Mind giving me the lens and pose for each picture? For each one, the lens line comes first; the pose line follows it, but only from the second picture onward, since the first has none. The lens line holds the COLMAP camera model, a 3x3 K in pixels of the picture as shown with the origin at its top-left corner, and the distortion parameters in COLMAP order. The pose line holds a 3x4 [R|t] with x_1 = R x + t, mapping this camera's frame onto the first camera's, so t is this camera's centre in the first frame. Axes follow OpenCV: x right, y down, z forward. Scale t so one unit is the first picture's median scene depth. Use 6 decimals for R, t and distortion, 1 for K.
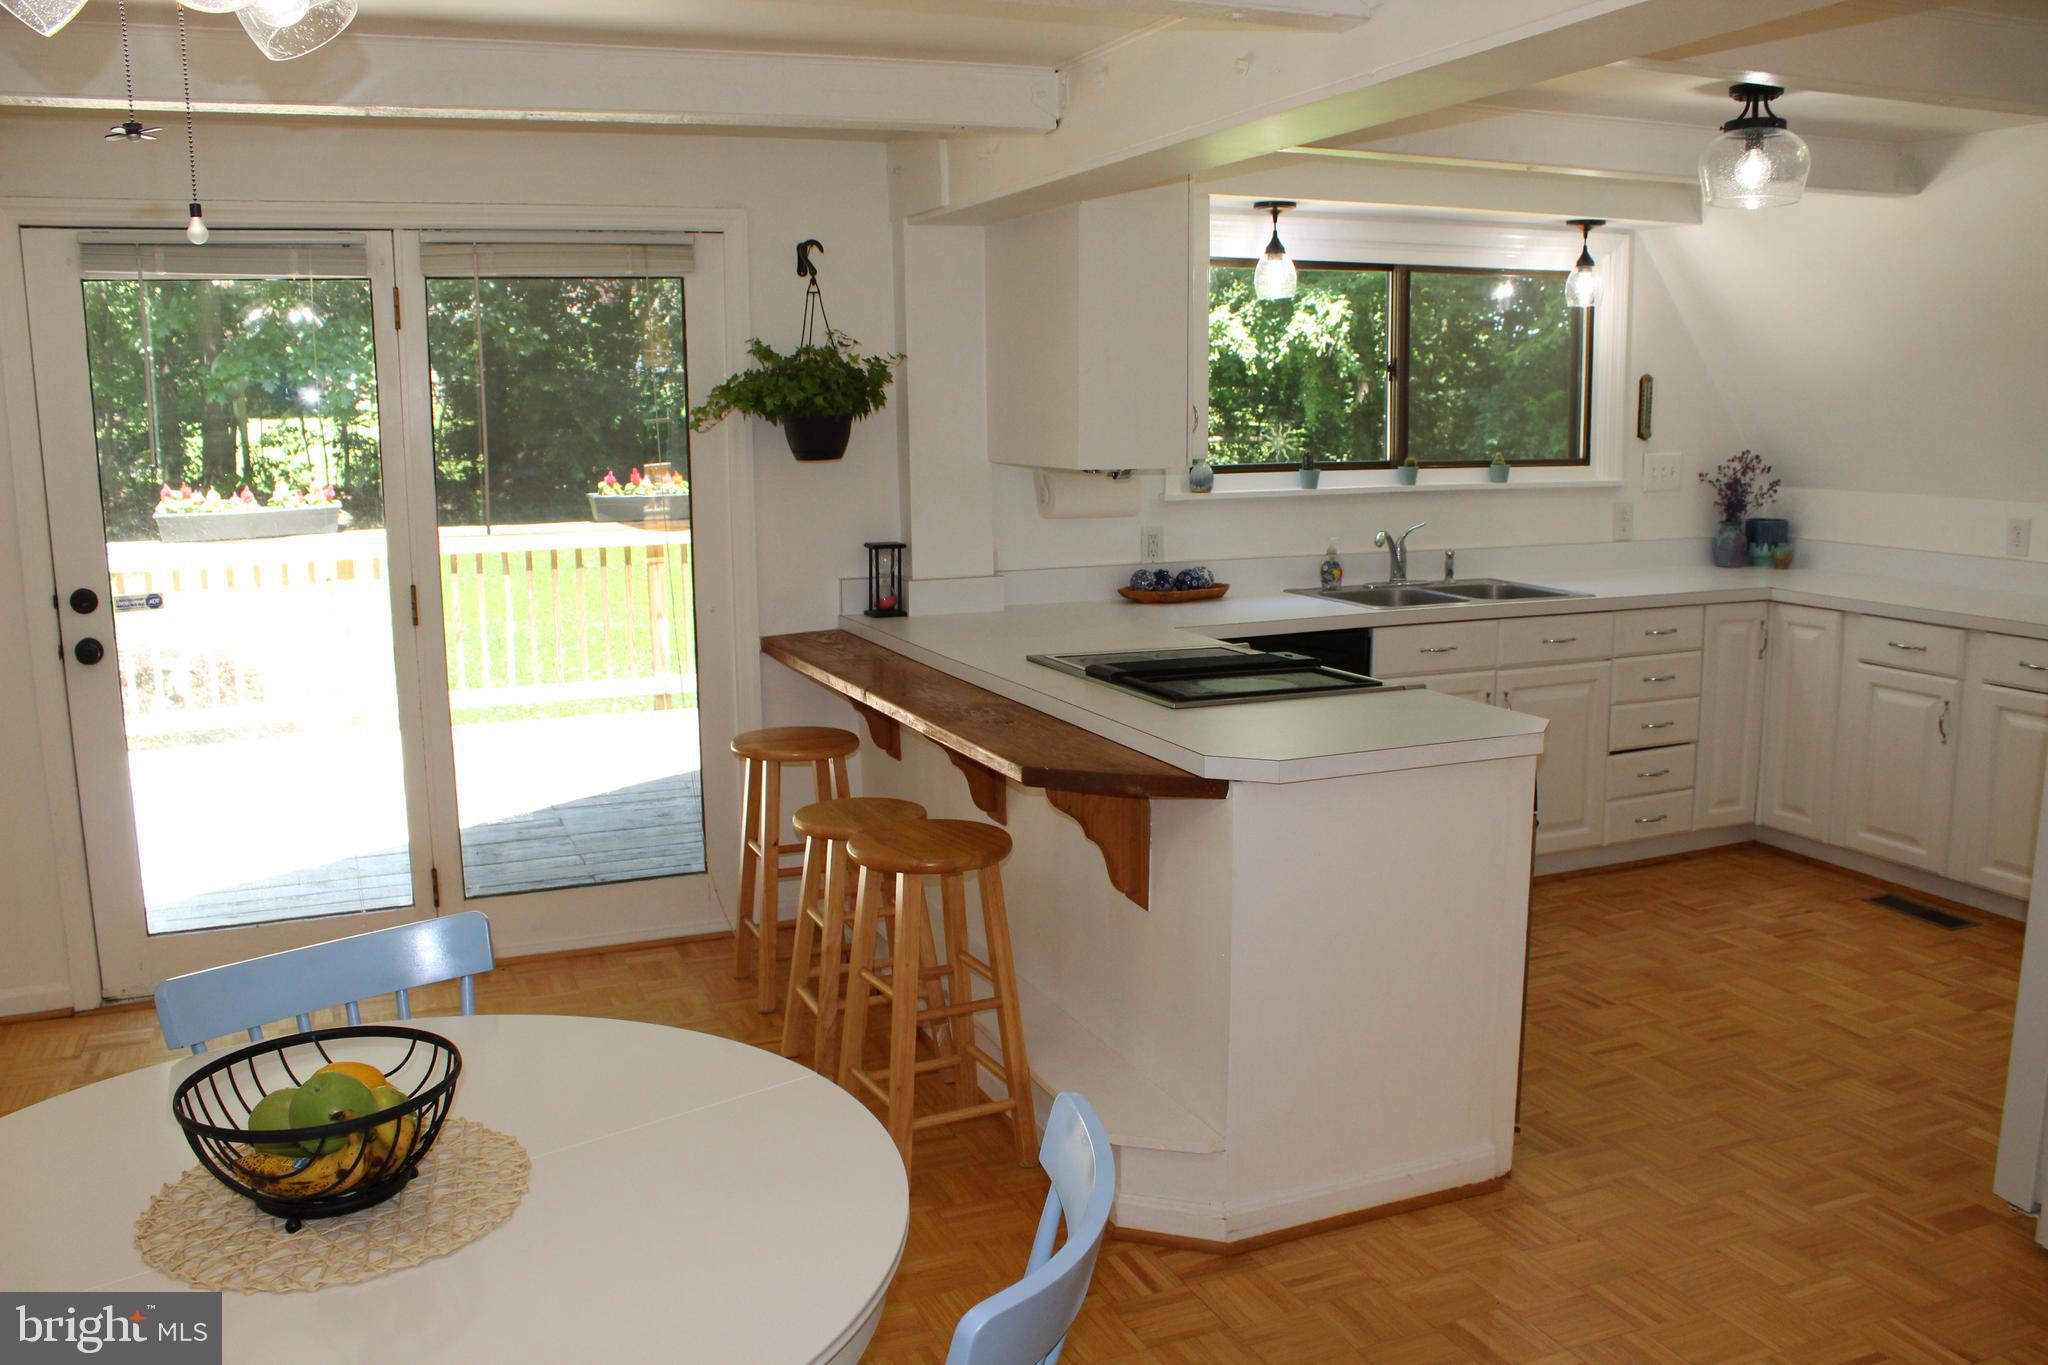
lens RADIAL K [[1667.2, 0, 1024.1], [0, 1667.2, 699.6], [0, 0, 1]] dist [-0.174856, 0.142489]
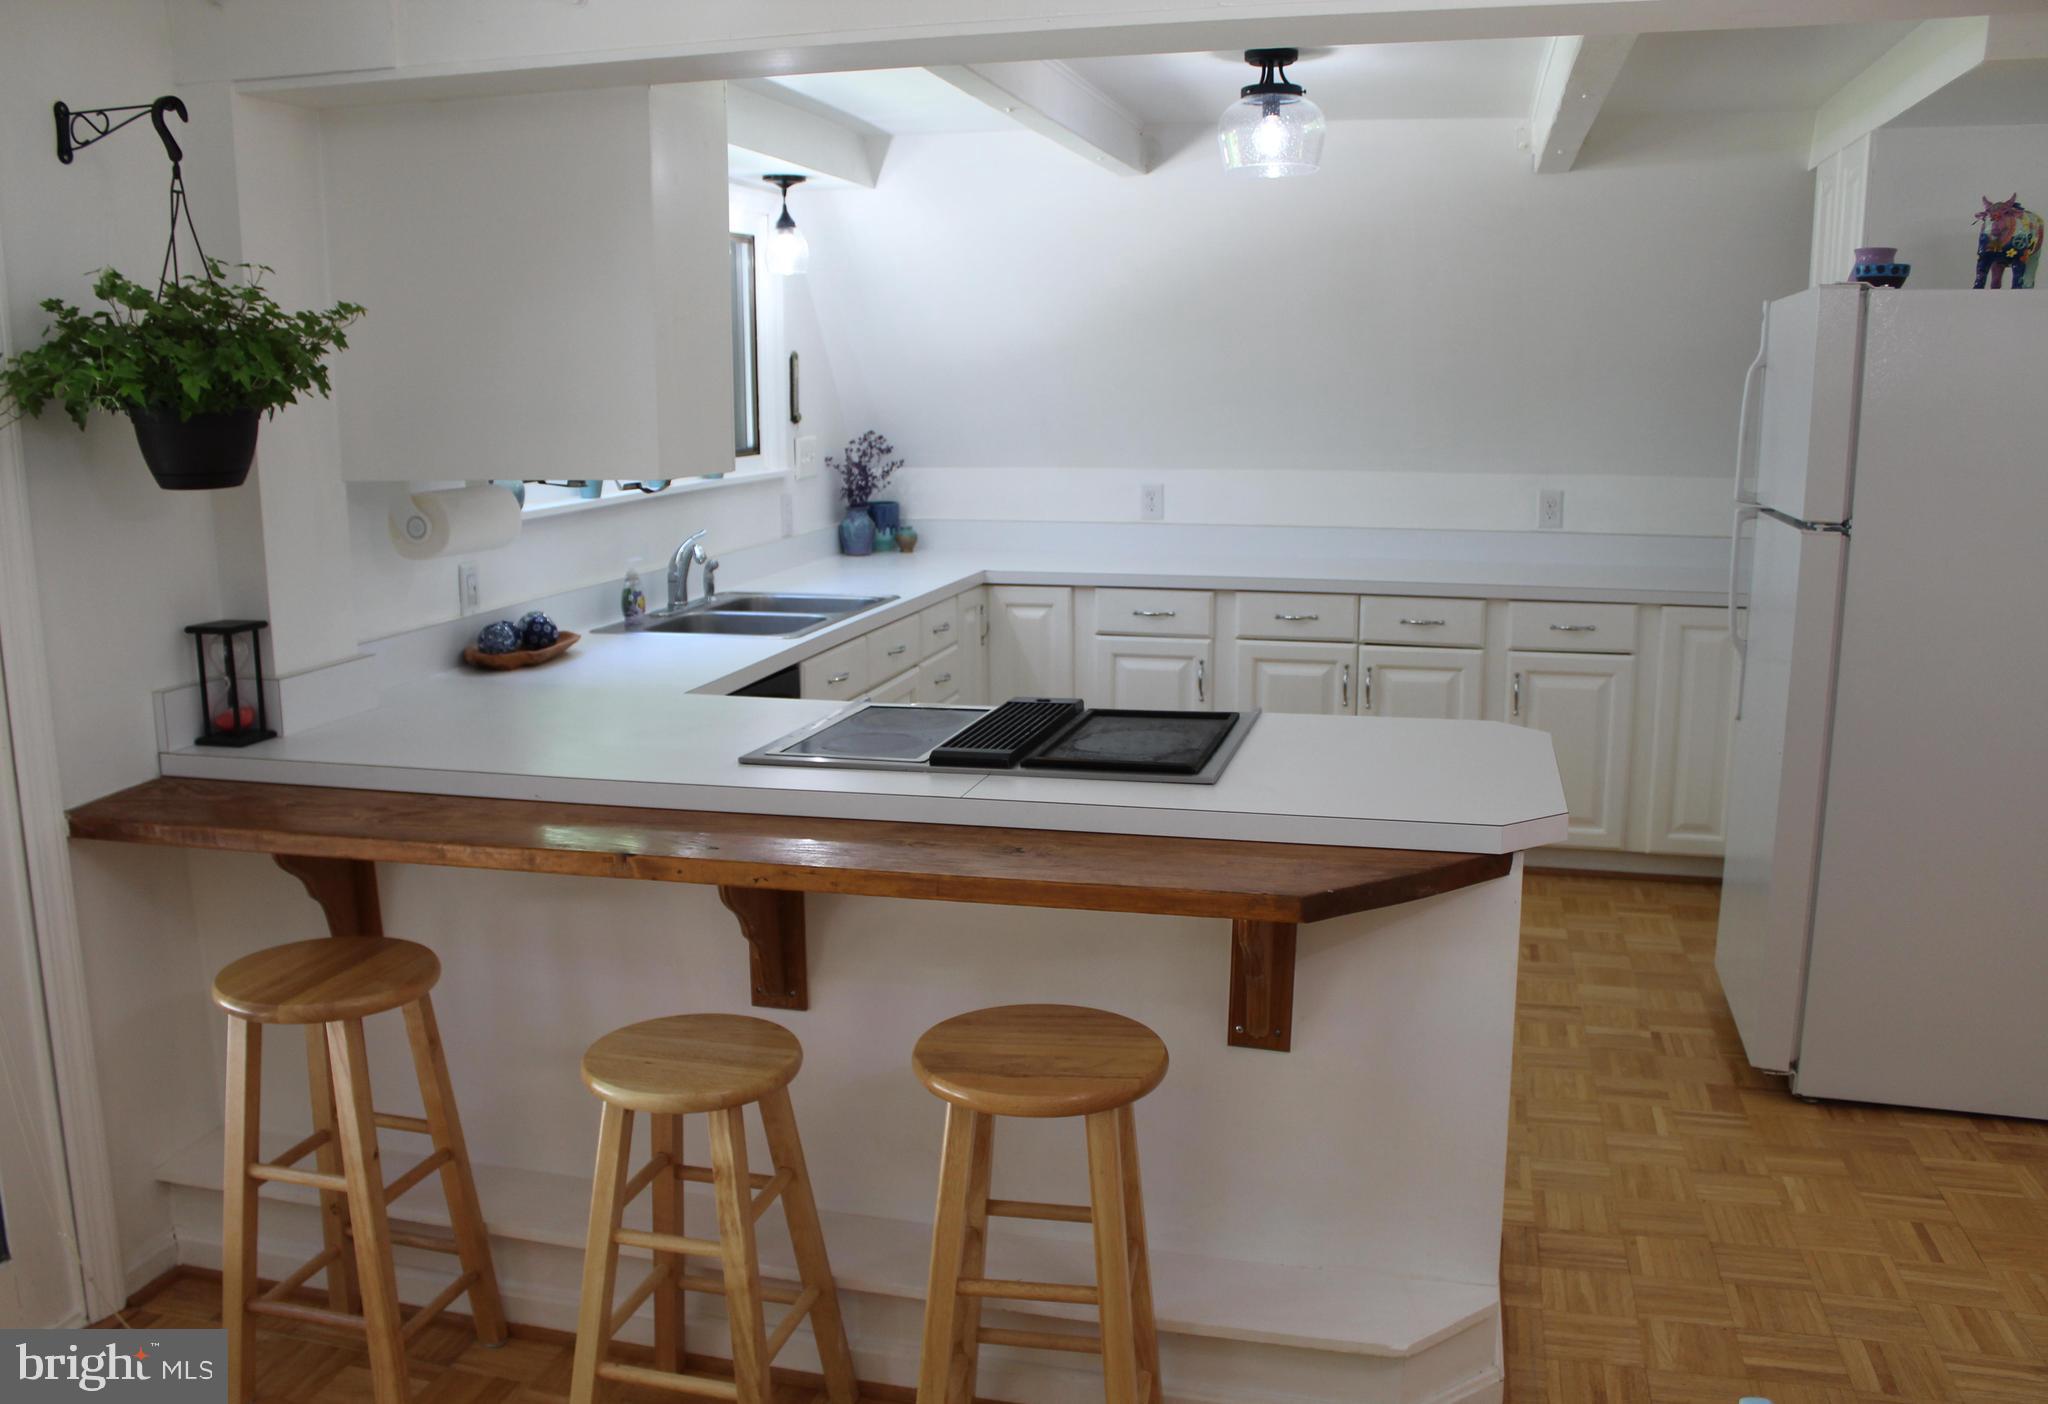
lens RADIAL K [[1726.0, 0, 1026.3], [0, 1726.0, 723.6], [0, 0, 1]] dist [-0.156696, 0.136608]
pose [[0.614180, -0.149469, 0.774882, -0.380768], [0.141306, 0.986860, 0.078357, -0.064246], [-0.776412, 0.061371, 0.627230, 0.389086]]
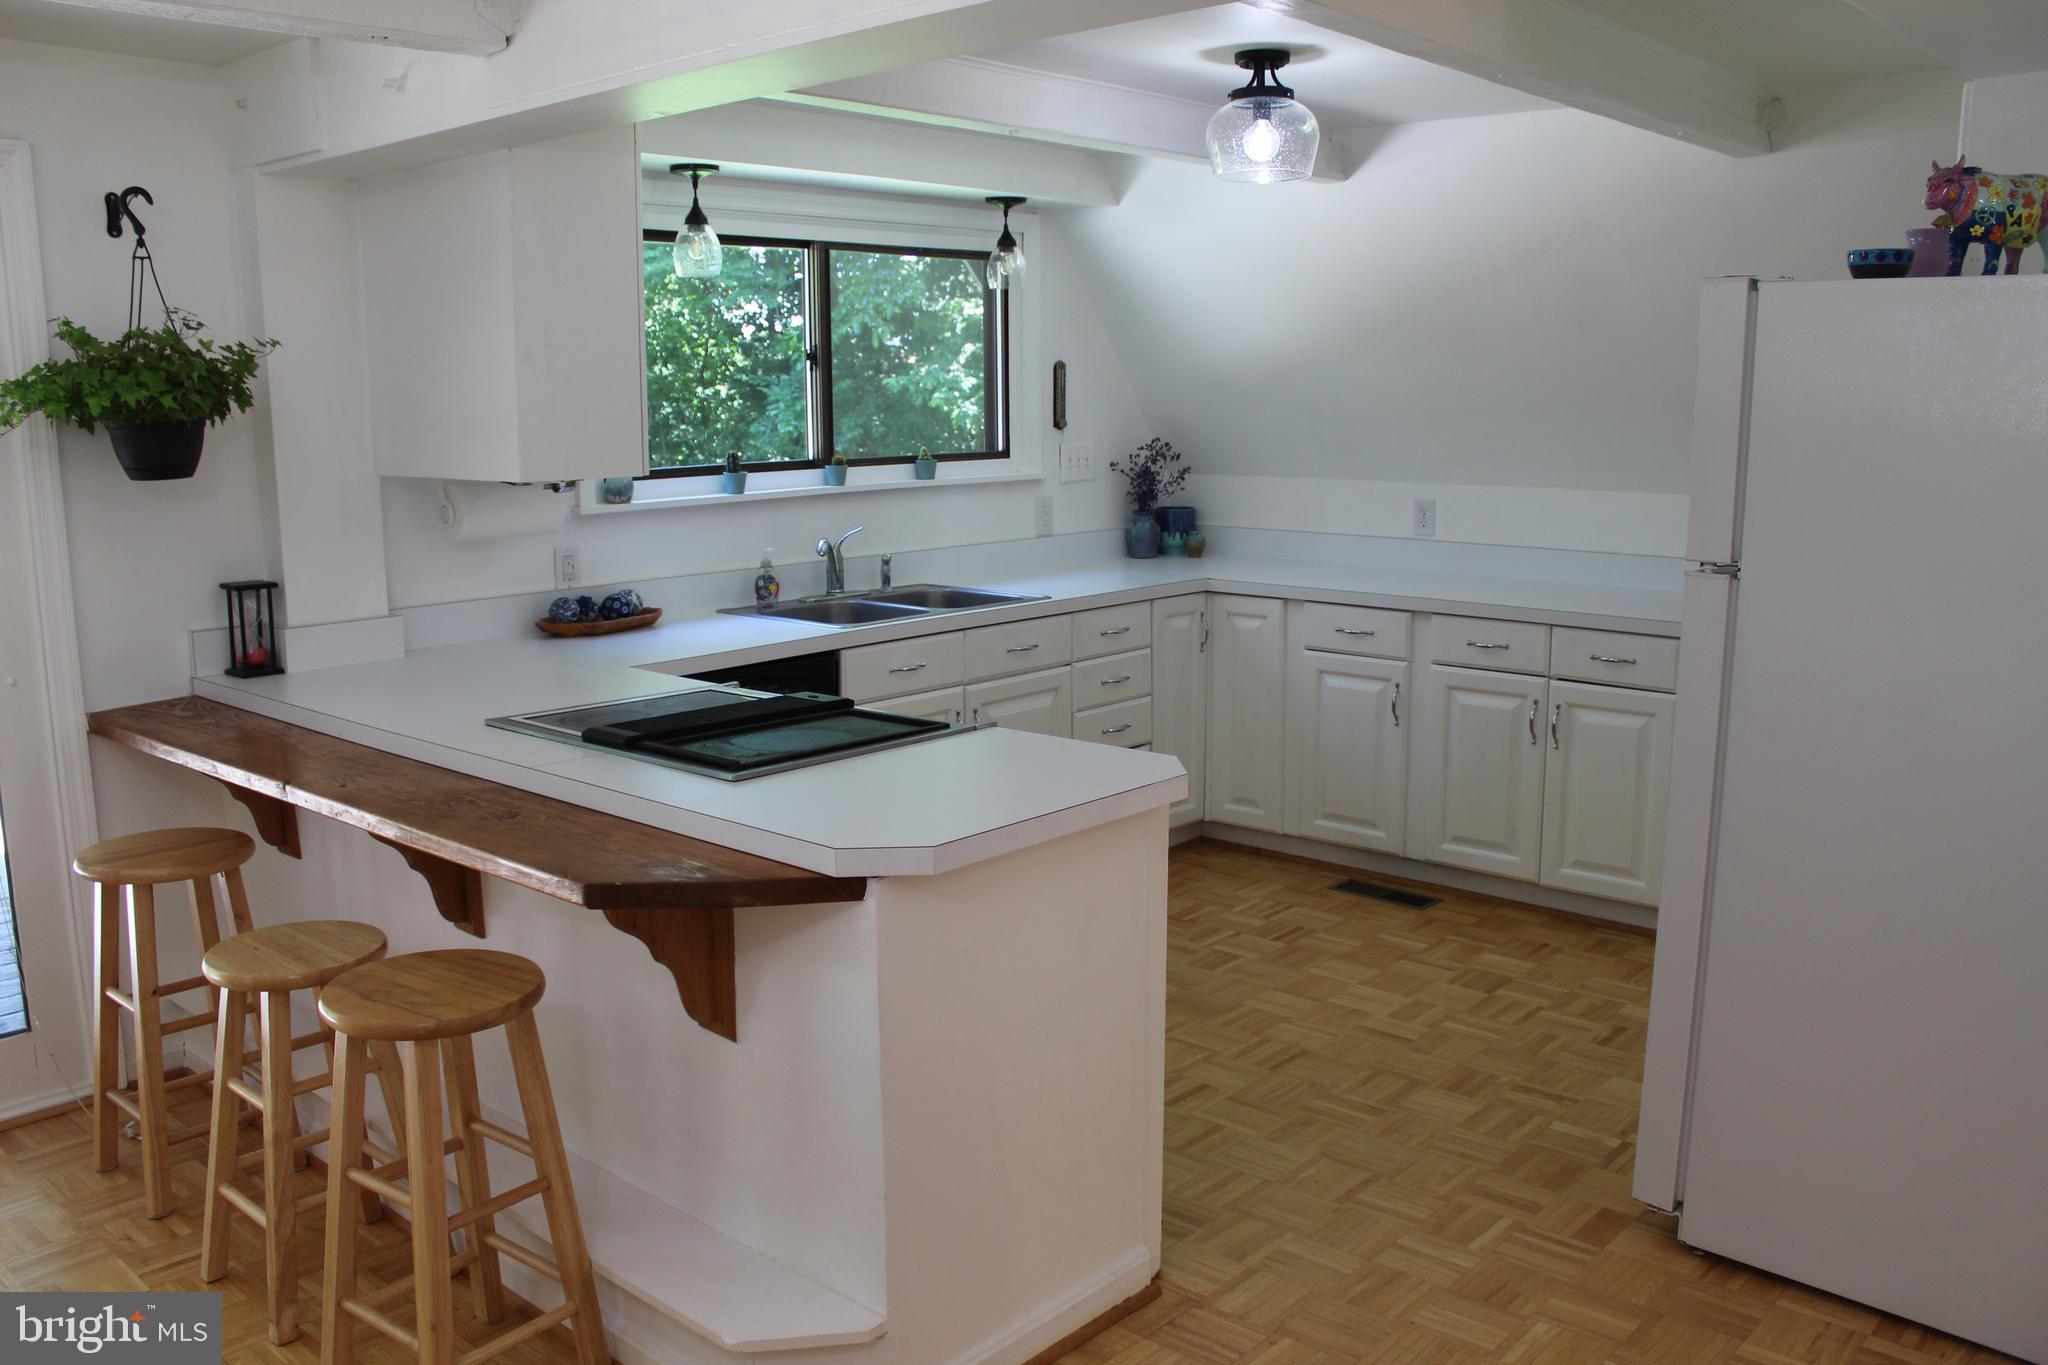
lens RADIAL K [[1681.4, 0, 1019.5], [0, 1681.4, 698.0], [0, 0, 1]] dist [-0.170438, 0.153302]
pose [[0.905114, -0.073887, 0.418699, -0.079900], [0.073929, 0.997133, 0.016149, -0.025012], [-0.418691, 0.016338, 0.907982, 0.147608]]
